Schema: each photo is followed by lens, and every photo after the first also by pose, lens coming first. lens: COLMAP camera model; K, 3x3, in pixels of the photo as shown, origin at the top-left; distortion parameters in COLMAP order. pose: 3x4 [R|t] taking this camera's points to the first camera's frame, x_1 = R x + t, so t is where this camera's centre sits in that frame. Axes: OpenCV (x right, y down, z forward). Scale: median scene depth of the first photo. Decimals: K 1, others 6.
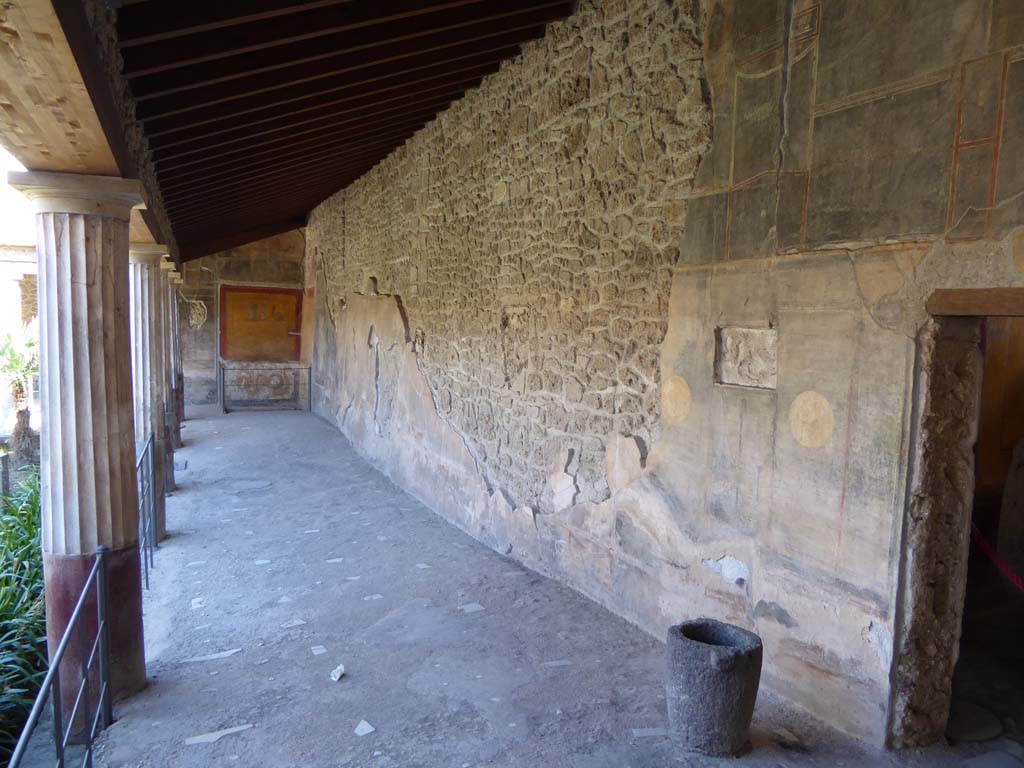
lens RADIAL K [[713.9, 0, 509.9], [0, 713.9, 376.4], [0, 0, 1]] dist [-0.042856, 0.019055]
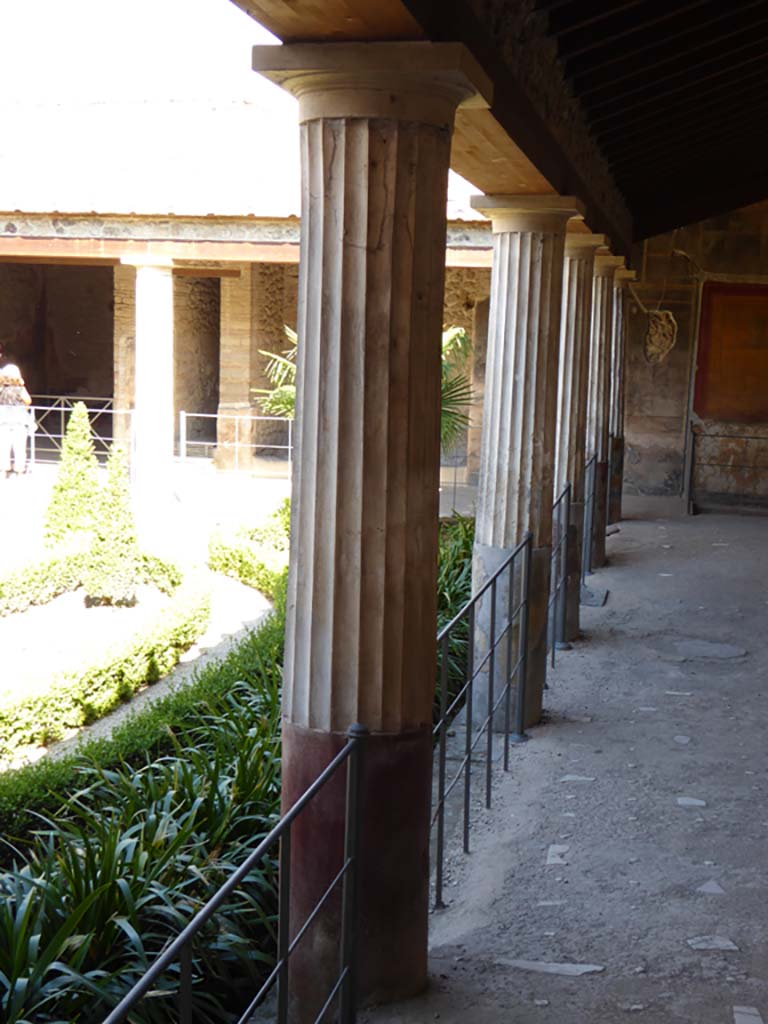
lens RADIAL K [[1307.6, 0, 399.7], [0, 1307.6, 511.4], [0, 0, 1]] dist [-0.004833, 0.000000]
pose [[0.810065, 0.087261, -0.579811, 0.019403], [-0.063513, 0.996104, 0.061177, 0.006823], [0.582890, -0.012732, 0.812451, 0.134300]]
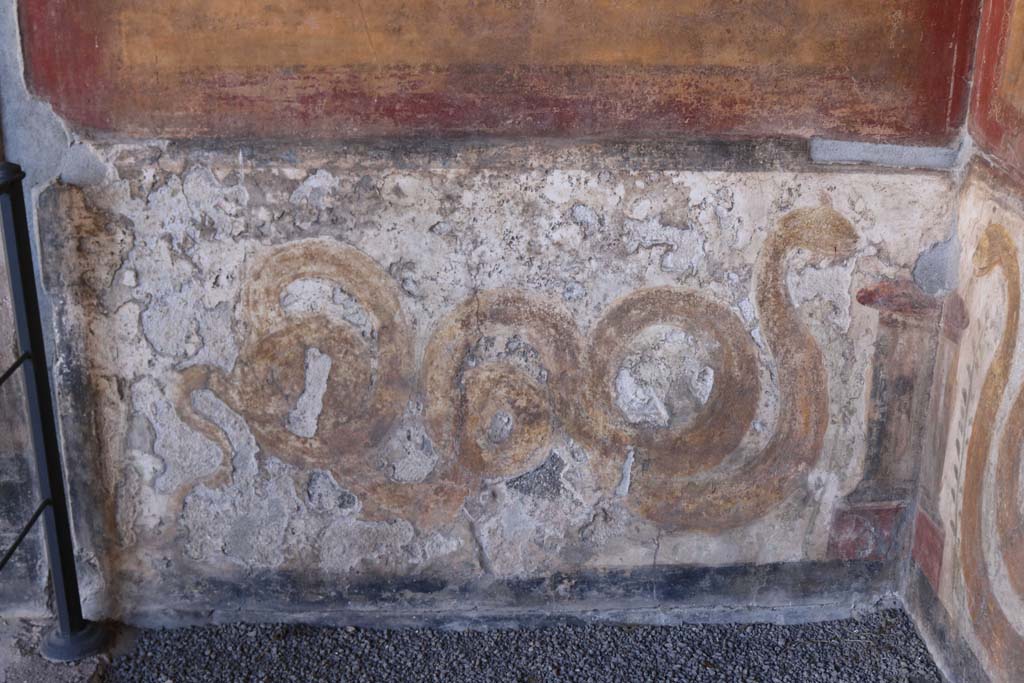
lens RADIAL K [[1317.0, 0, 528.7], [0, 1317.0, 334.6], [0, 0, 1]] dist [-0.052373, 0.000000]
pose [[0.923906, 0.101460, -0.368923, -1.188073], [-0.002946, 0.966059, 0.258306, -0.162646], [0.382609, -0.237563, 0.892846, 3.526437]]
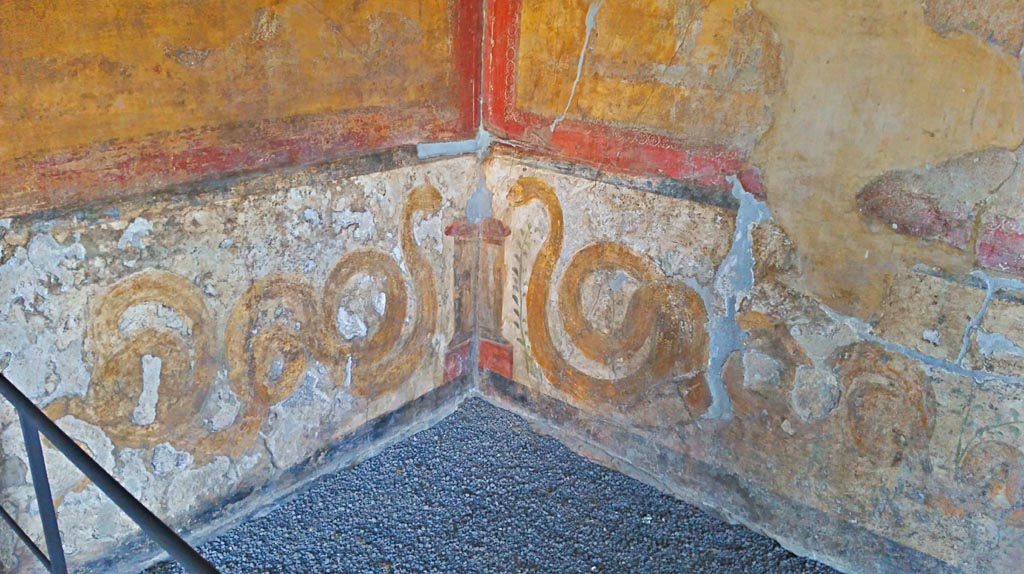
lens RADIAL K [[829.6, 0, 485.9], [0, 829.6, 297.5], [0, 0, 1]] dist [0.099147, -0.213756]
pose [[0.908576, -0.151443, 0.389300, -1.532373], [0.015145, 0.943296, 0.331607, -0.196680], [-0.417445, -0.295394, 0.859350, 3.525976]]
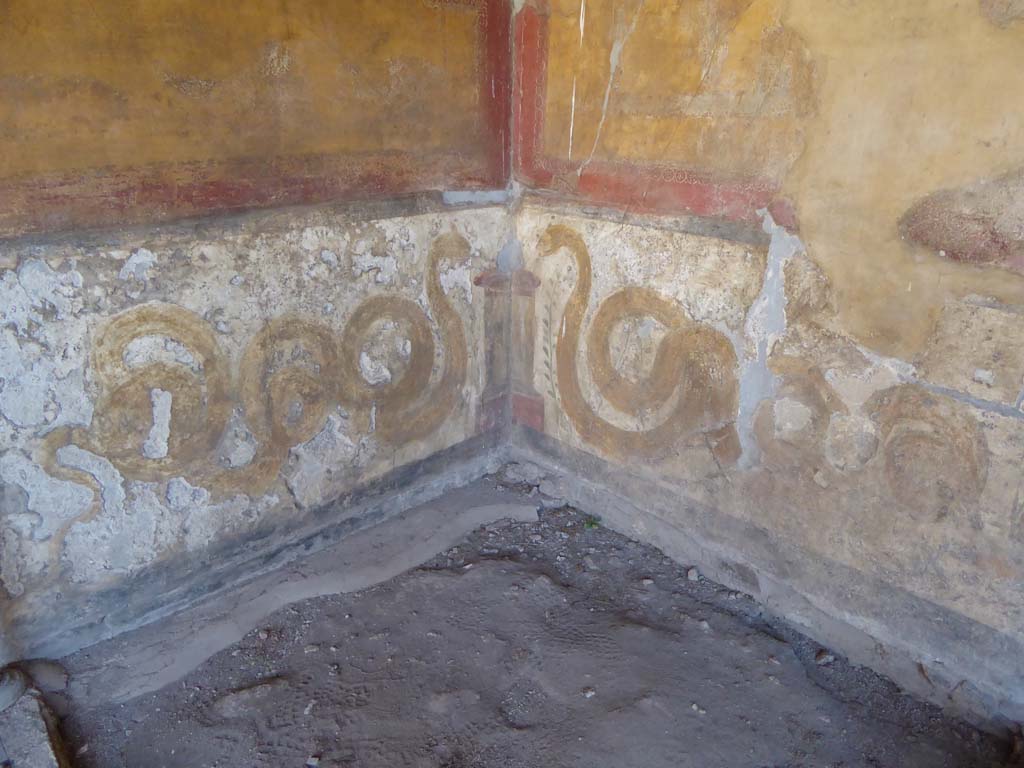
lens RADIAL K [[713.9, 0, 498.3], [0, 713.9, 384.0], [0, 0, 1]] dist [-0.042856, 0.019055]
pose [[0.944829, -0.140495, 0.295905, -1.452233], [0.037756, 0.944037, 0.327671, -0.131144], [-0.325381, -0.298421, 0.897258, 3.587812]]
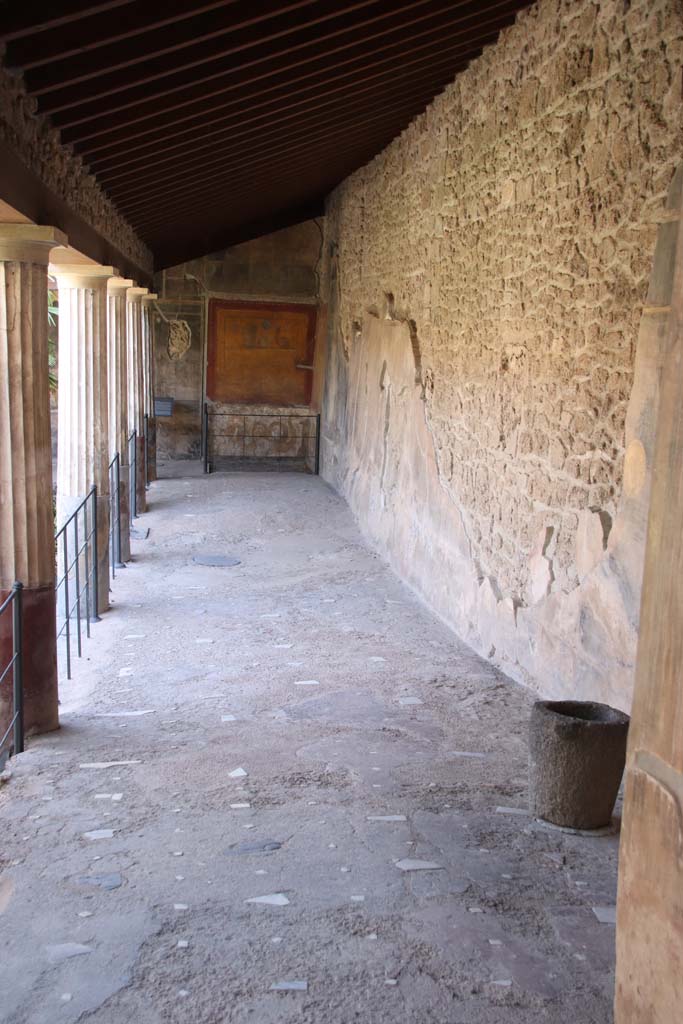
lens RADIAL K [[1108.0, 0, 335.5], [0, 1108.0, 512.4], [0, 0, 1]] dist [0.051593, 0.000000]
pose [[0.955986, 0.053443, -0.288503, 0.248972], [-0.032380, 0.996482, 0.077295, -0.004387], [0.291619, -0.064551, 0.954354, -0.314660]]
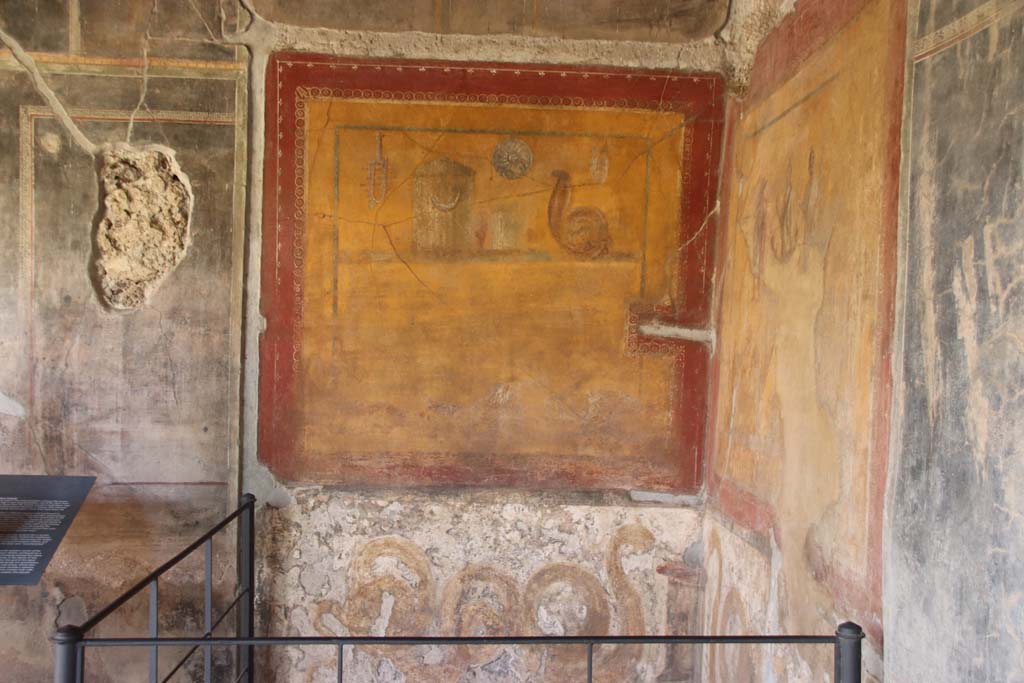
lens RADIAL K [[1108.0, 0, 511.4], [0, 1108.0, 355.8], [0, 0, 1]] dist [0.051593, 0.000000]
pose [[0.929853, 0.002911, -0.367920, -1.007585], [-0.020655, 0.998805, -0.044300, -0.174426], [0.367351, 0.048792, 0.928802, 3.080567]]
